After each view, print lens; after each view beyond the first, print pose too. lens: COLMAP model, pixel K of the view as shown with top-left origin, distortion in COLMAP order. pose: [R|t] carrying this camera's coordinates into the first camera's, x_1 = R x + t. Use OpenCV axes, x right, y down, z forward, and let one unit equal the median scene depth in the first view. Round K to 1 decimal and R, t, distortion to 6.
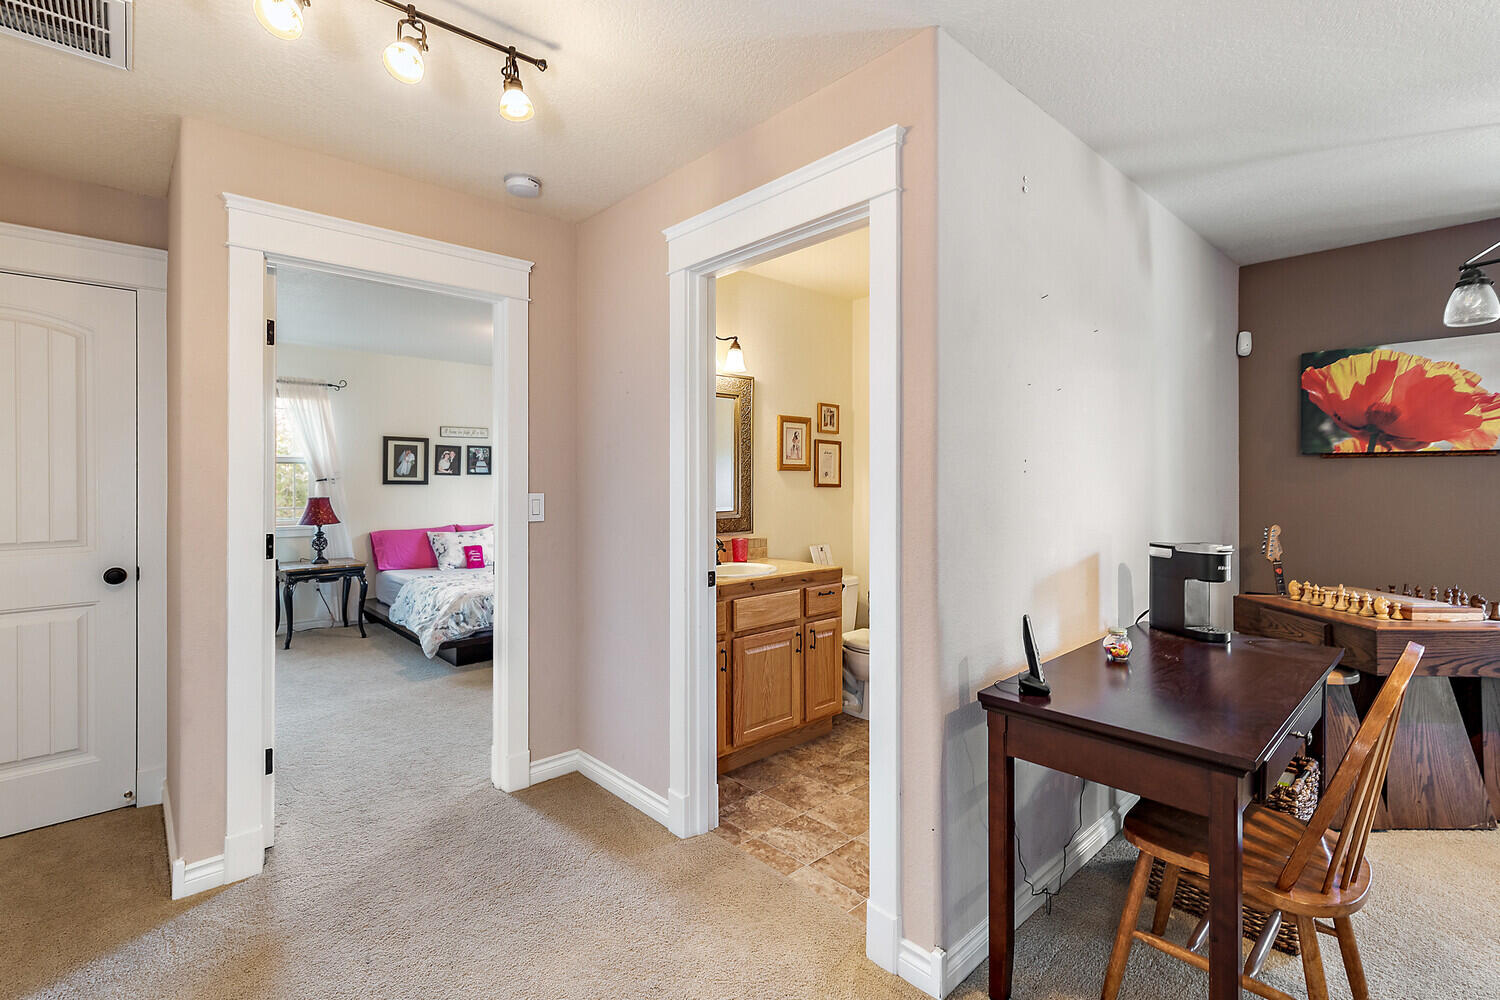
lens RADIAL K [[673.1, 0, 747.5], [0, 673.1, 473.3], [0, 0, 1]] dist [-0.000799, -0.000150]
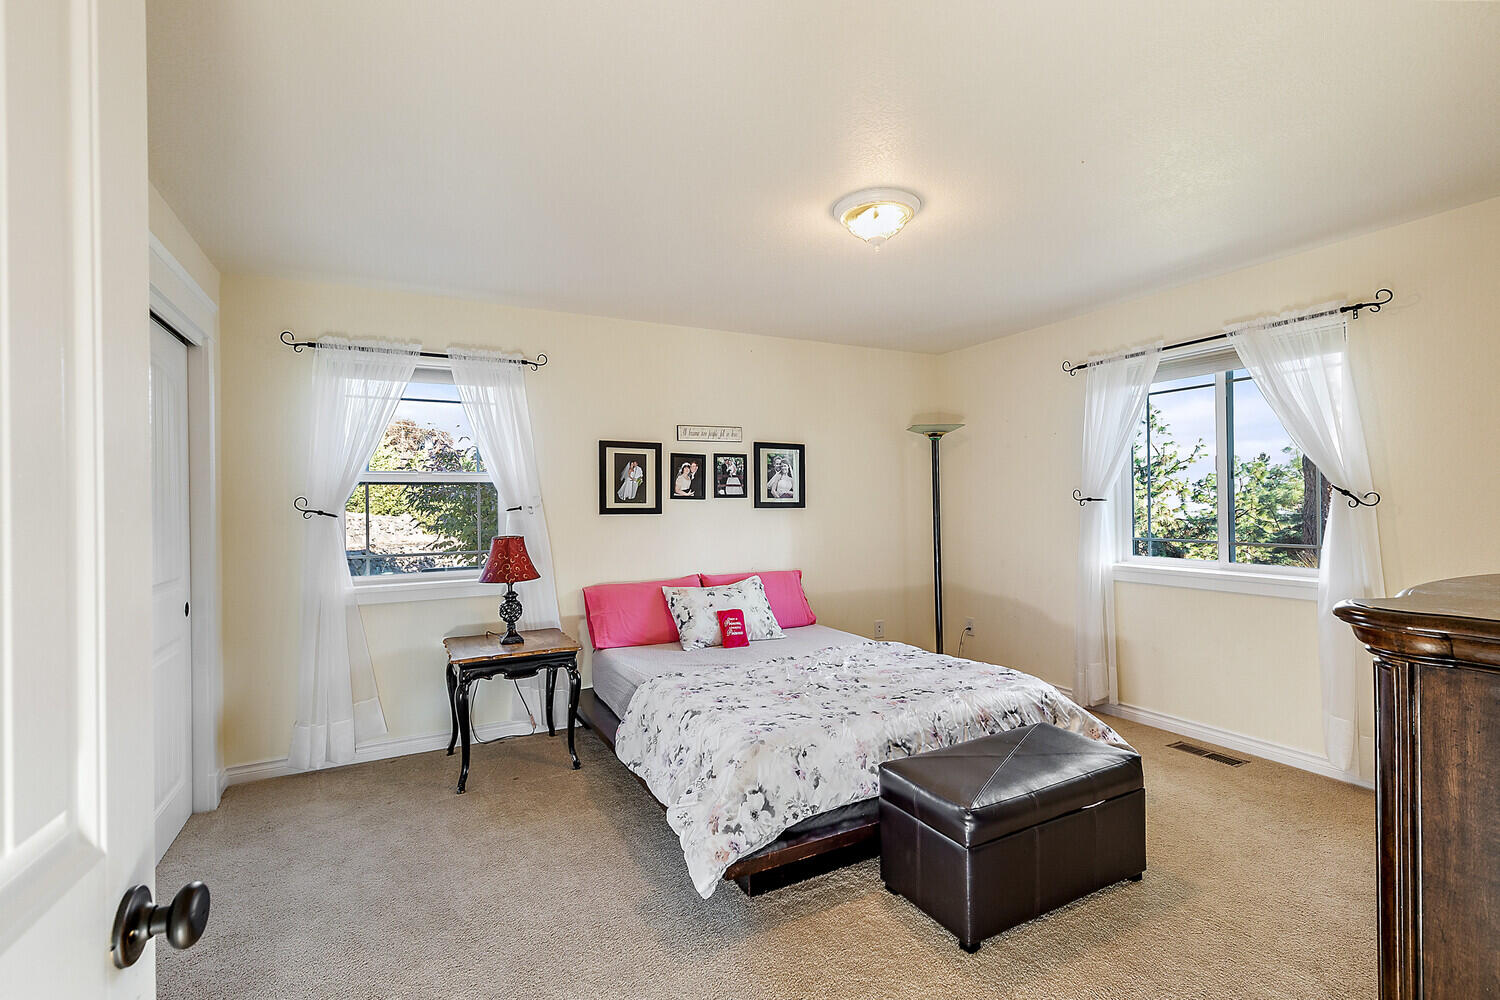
lens RADIAL K [[679.1, 0, 750.0], [0, 679.1, 500.0], [0, 0, 1]] dist [0.000104, -0.000015]
pose [[0.964026, -0.012011, -0.265535, -0.221405], [0.013754, 0.999894, 0.004706, 0.001474], [0.265450, -0.008189, 0.964090, 0.395004]]
